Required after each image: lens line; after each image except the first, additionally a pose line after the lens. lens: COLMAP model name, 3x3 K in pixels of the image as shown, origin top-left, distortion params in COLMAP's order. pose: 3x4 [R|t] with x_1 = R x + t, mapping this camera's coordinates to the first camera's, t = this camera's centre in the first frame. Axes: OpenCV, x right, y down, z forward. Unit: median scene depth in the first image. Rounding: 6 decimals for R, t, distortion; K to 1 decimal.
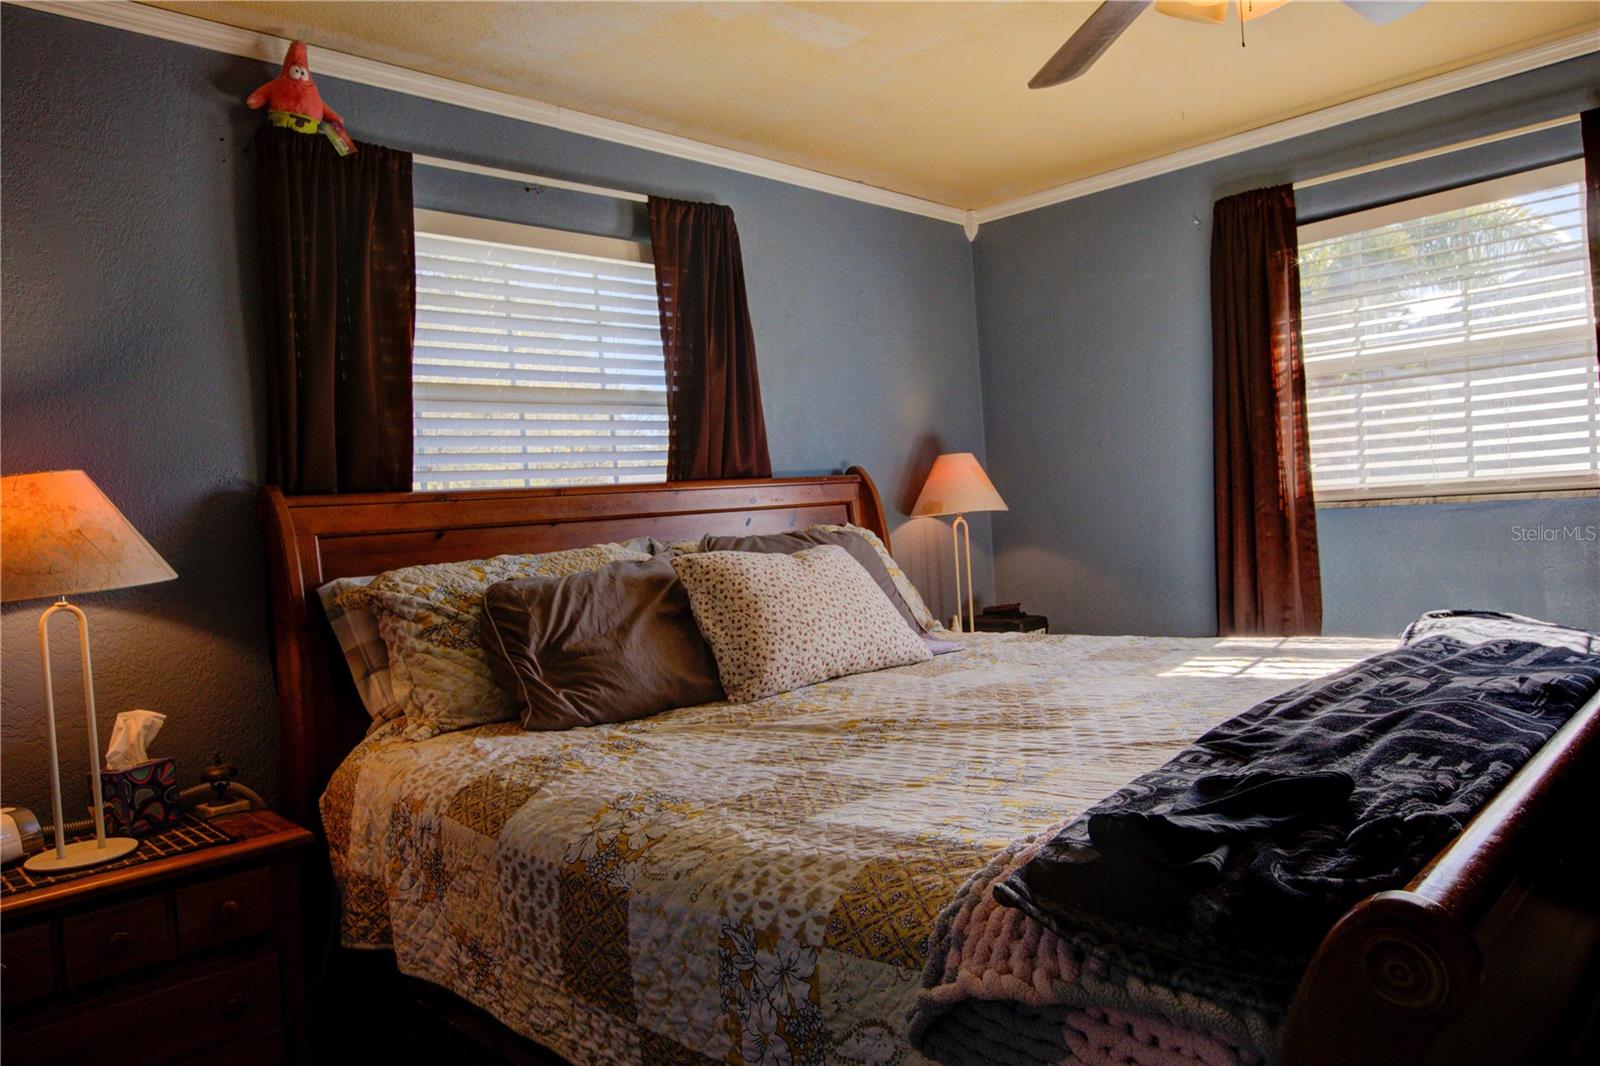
lens RADIAL K [[1063.4, 0, 780.2], [0, 1063.4, 530.6], [0, 0, 1]] dist [-0.006225, 0.004023]
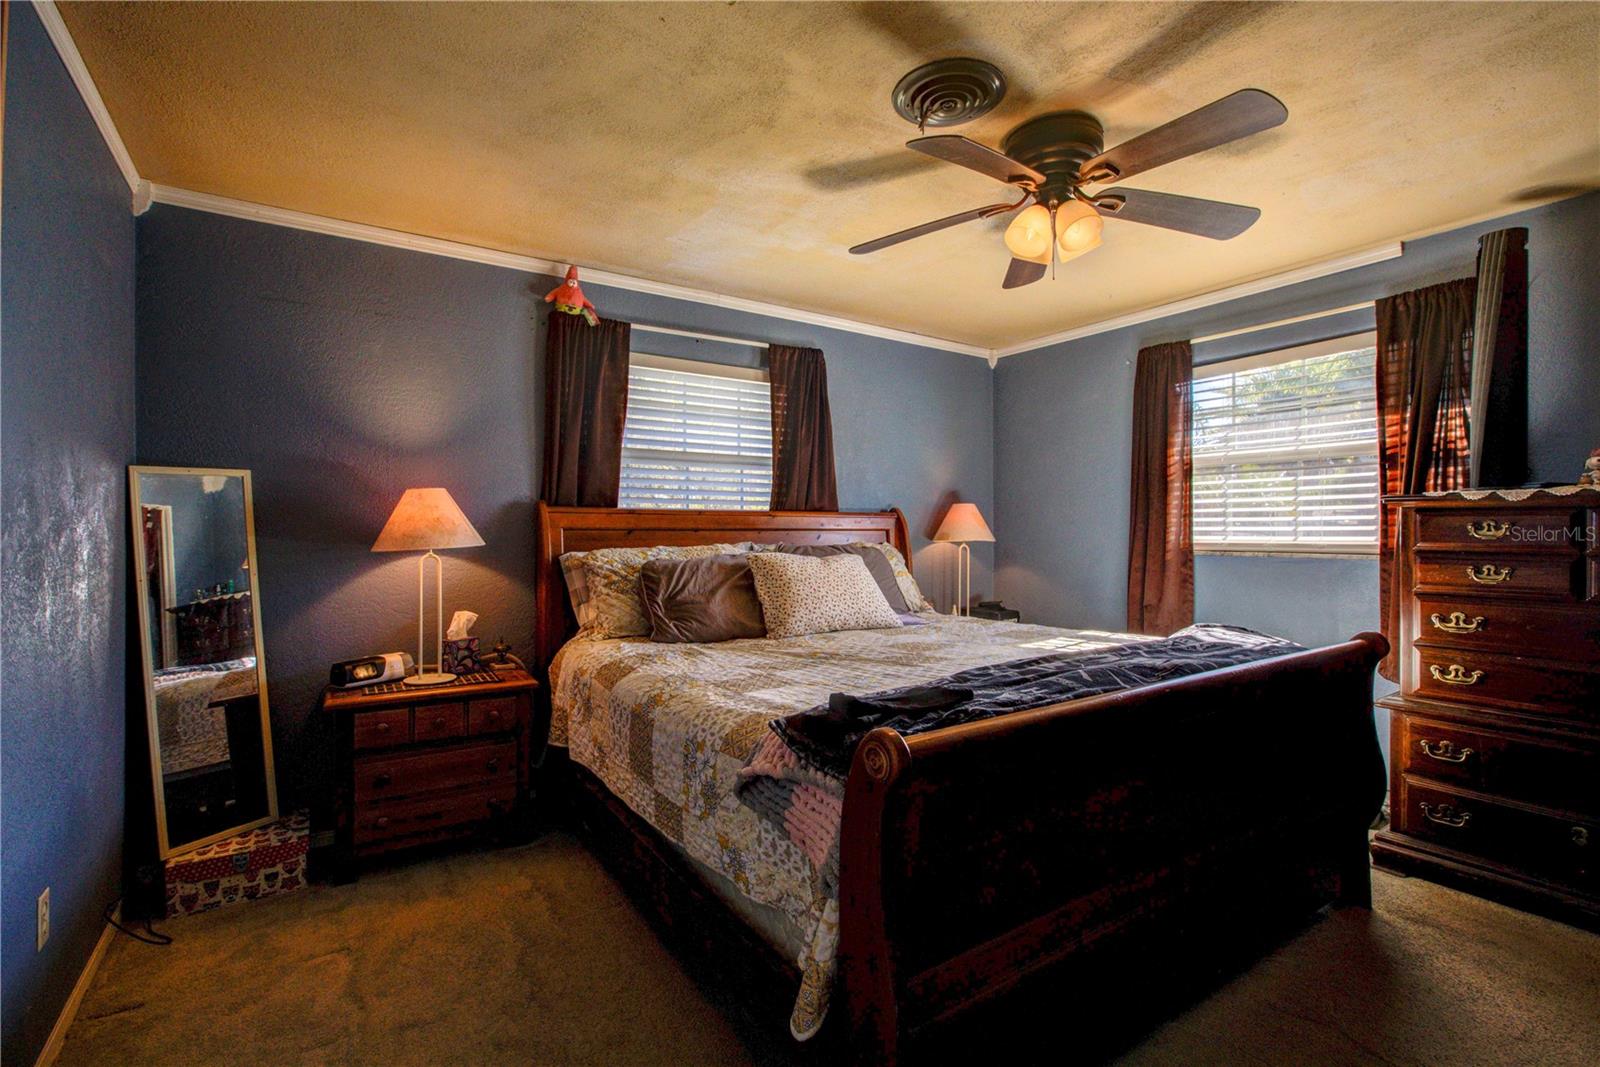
lens RADIAL K [[728.5, 0, 803.5], [0, 728.5, 529.3], [0, 0, 1]] dist [-0.016021, 0.008899]
pose [[0.977010, 0.067349, -0.202275, 0.232902], [-0.070362, 0.997492, -0.007734, -0.013058], [0.201247, 0.021789, 0.979298, -0.166559]]
